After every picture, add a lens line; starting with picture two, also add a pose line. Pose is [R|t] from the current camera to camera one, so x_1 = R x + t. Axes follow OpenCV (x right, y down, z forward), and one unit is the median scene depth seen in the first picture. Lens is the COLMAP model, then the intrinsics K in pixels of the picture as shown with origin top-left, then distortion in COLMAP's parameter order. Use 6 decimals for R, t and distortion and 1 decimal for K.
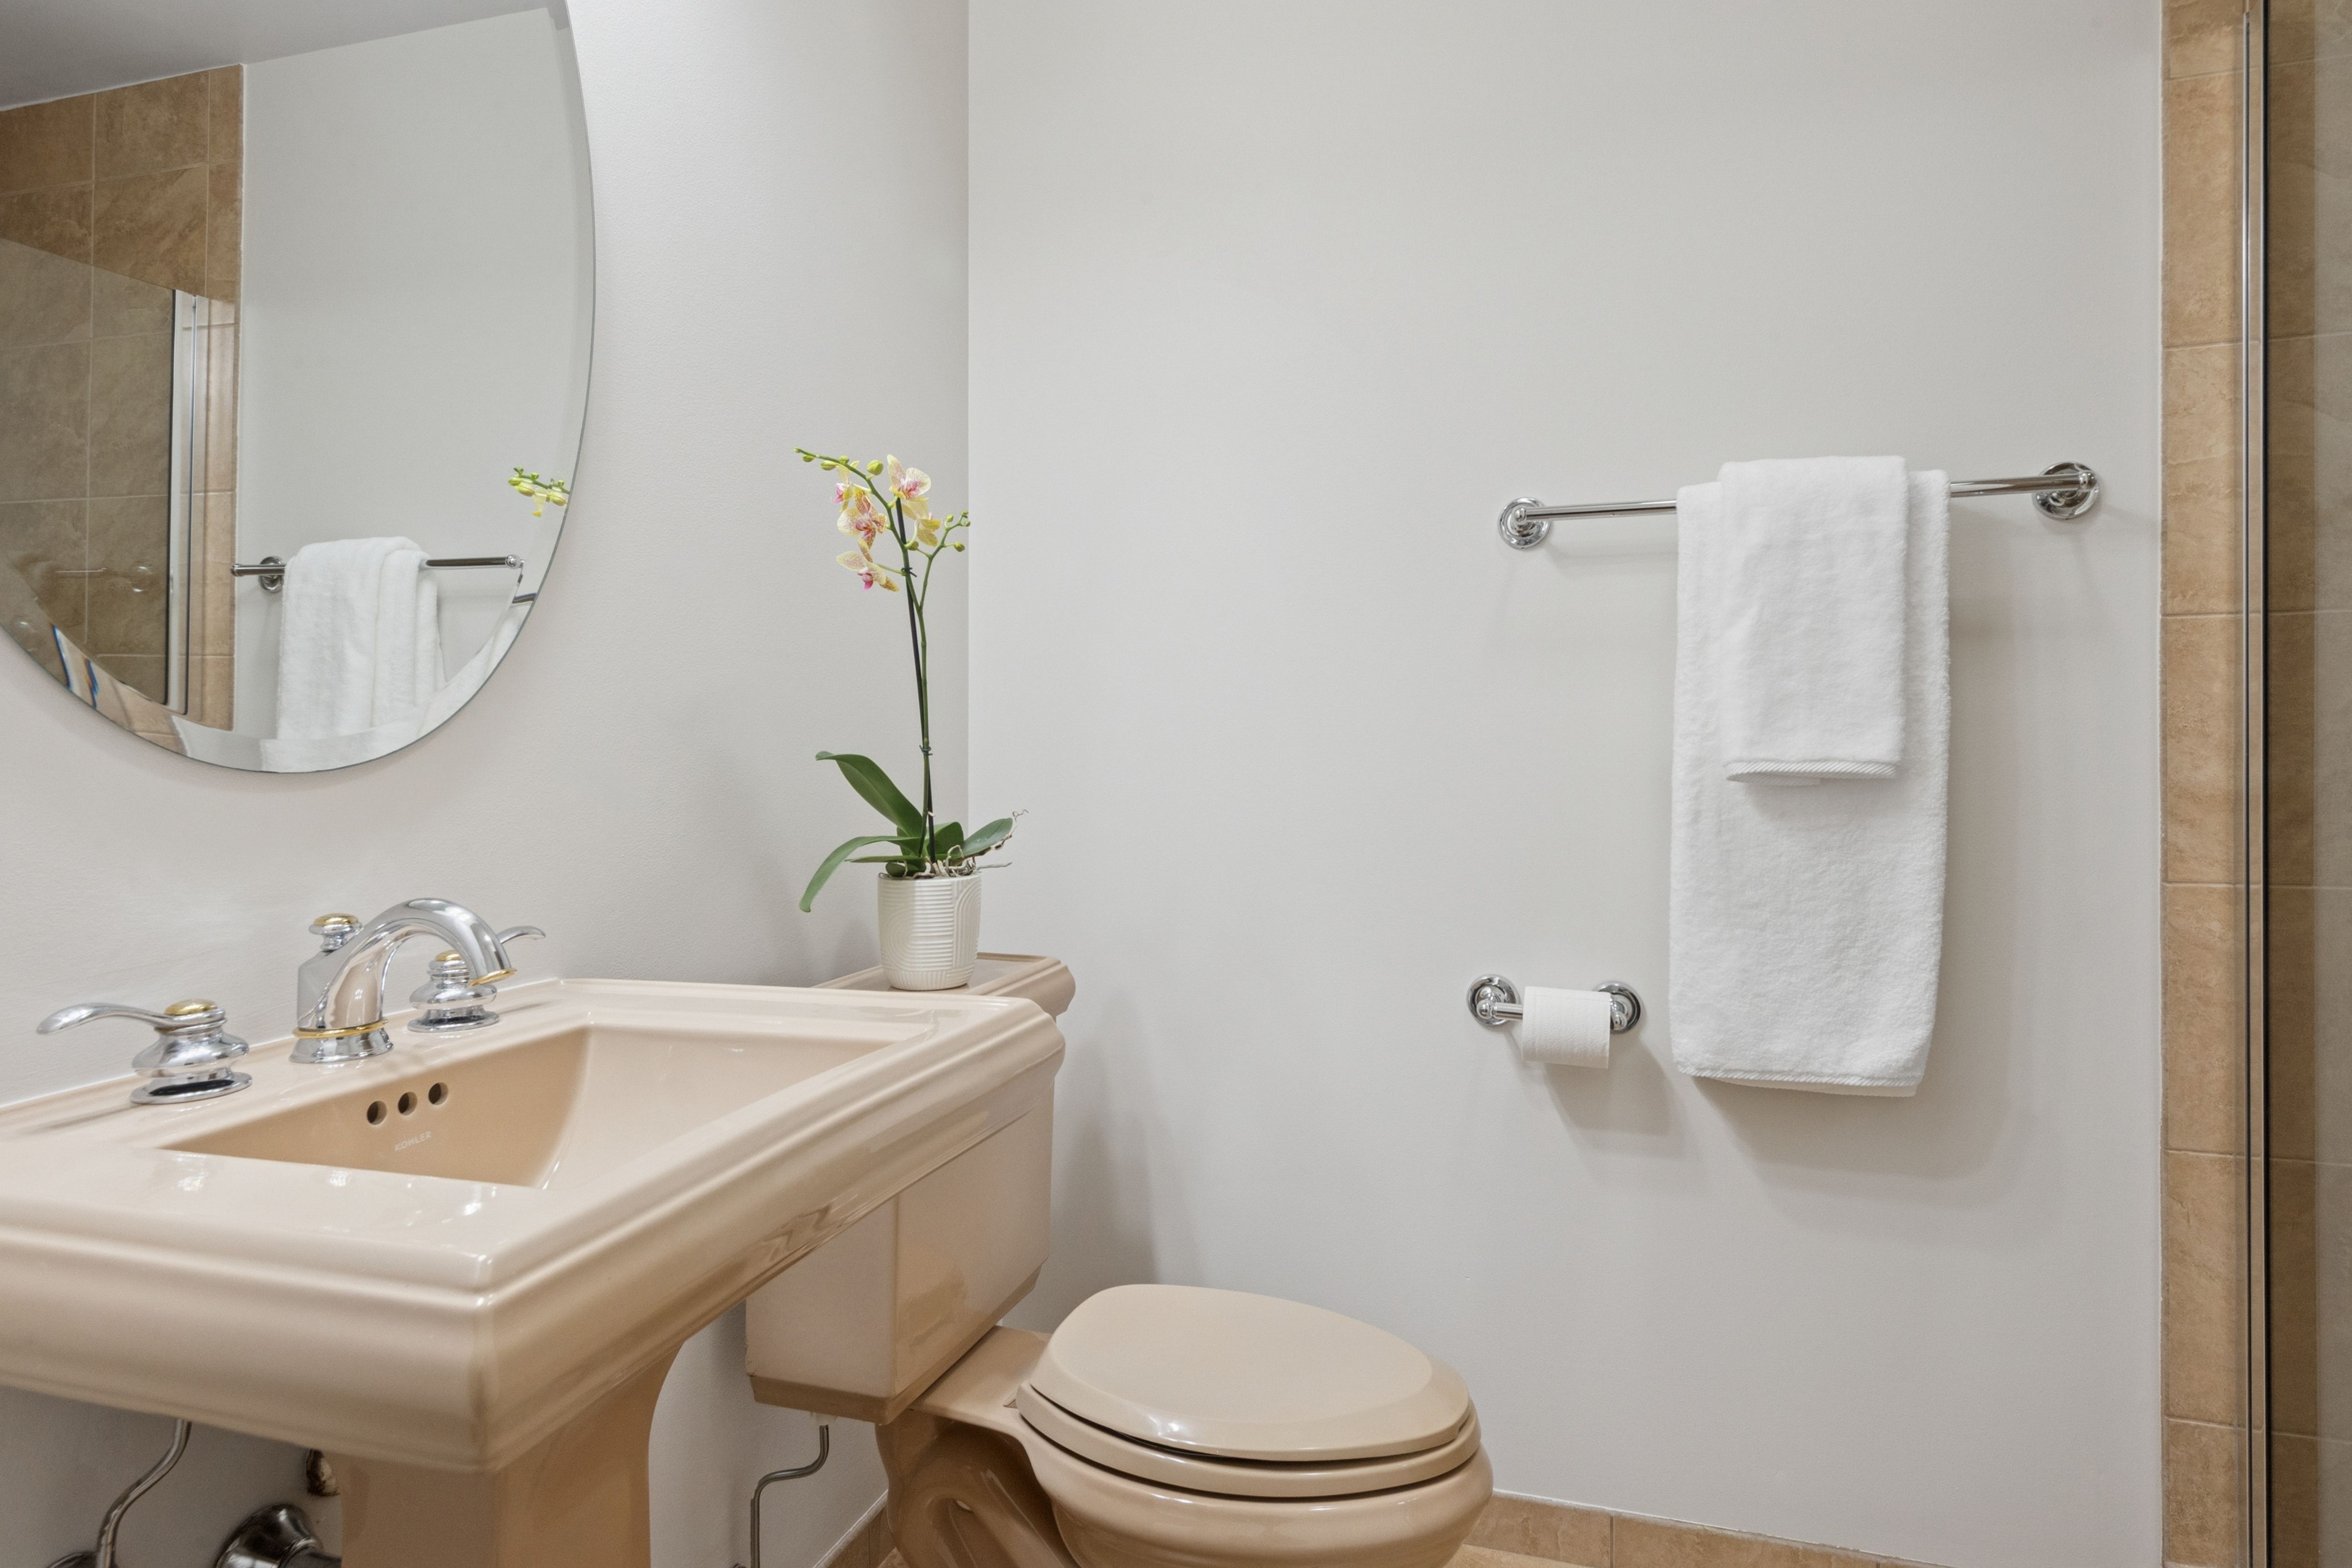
lens RADIAL K [[1356.6, 0, 1176.0], [0, 1356.6, 784.0], [0, 0, 1]] dist [0.051496, -0.035855]
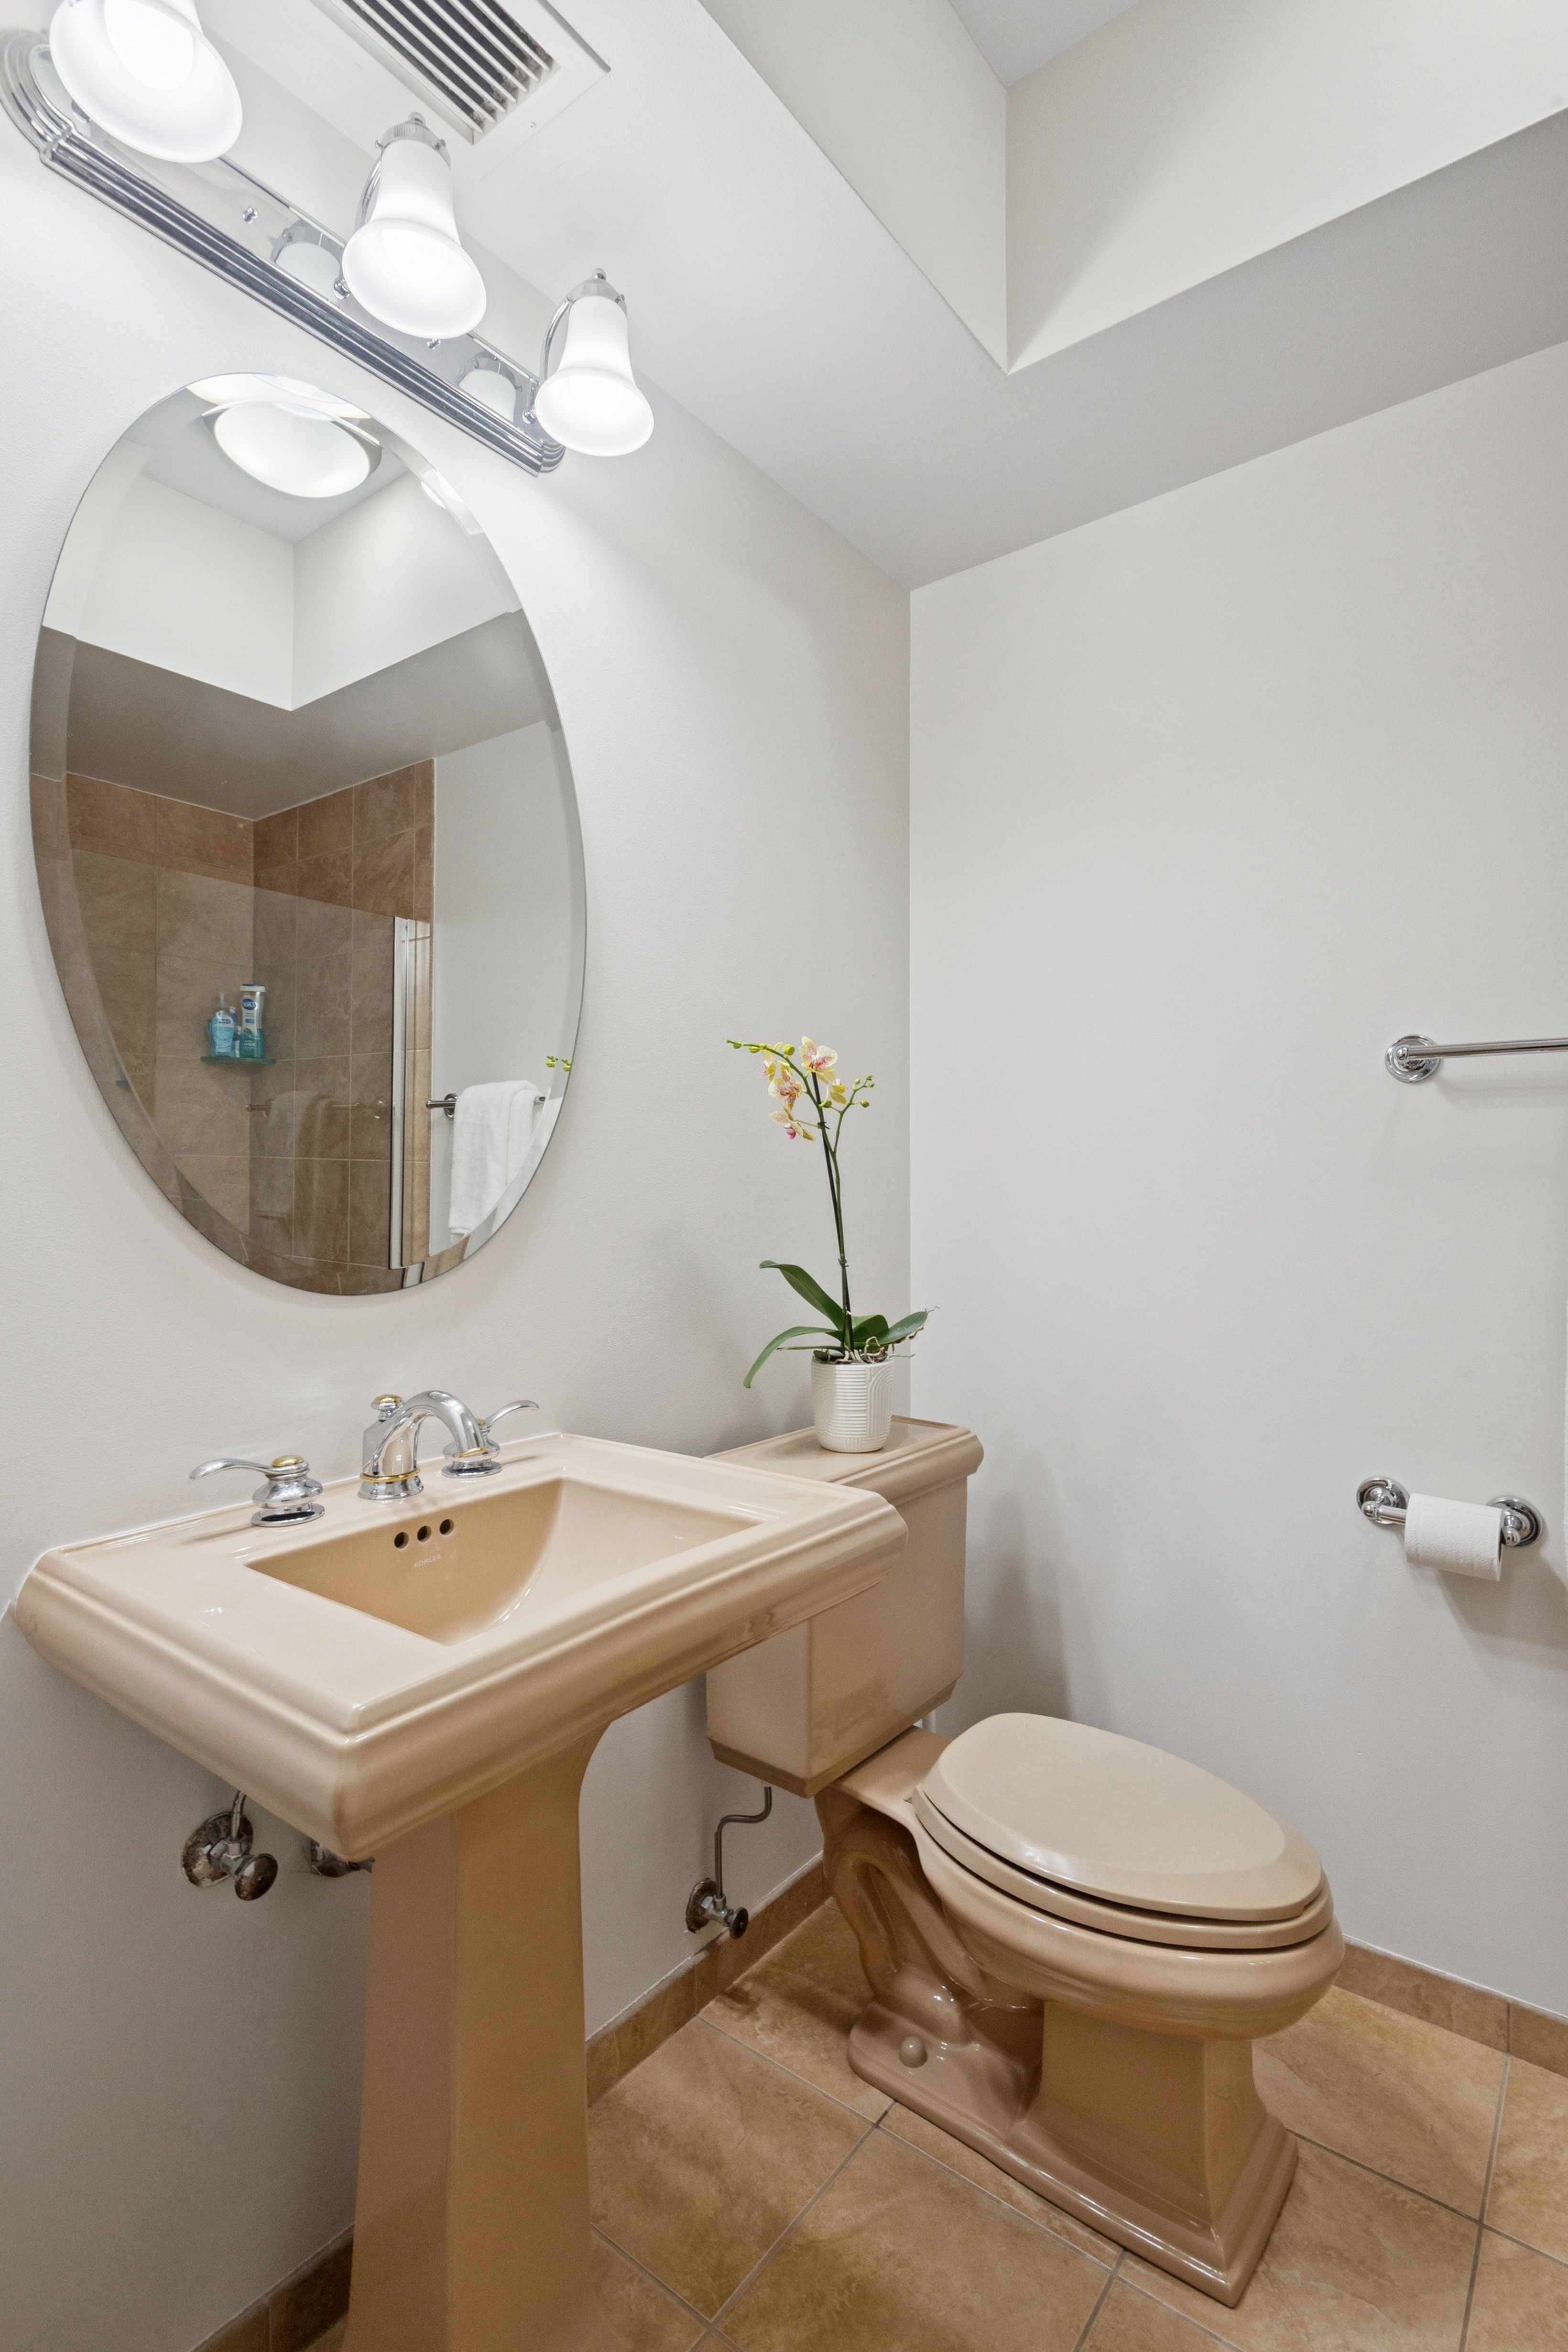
lens RADIAL K [[1131.7, 0, 874.0], [0, 1131.7, 1177.2], [0, 0, 1]] dist [0.041987, -0.033958]
pose [[0.943664, 0.021441, -0.330211, 0.175968], [-0.023322, 0.999727, -0.001736, -0.098244], [0.330084, 0.009340, 0.943905, 0.029255]]
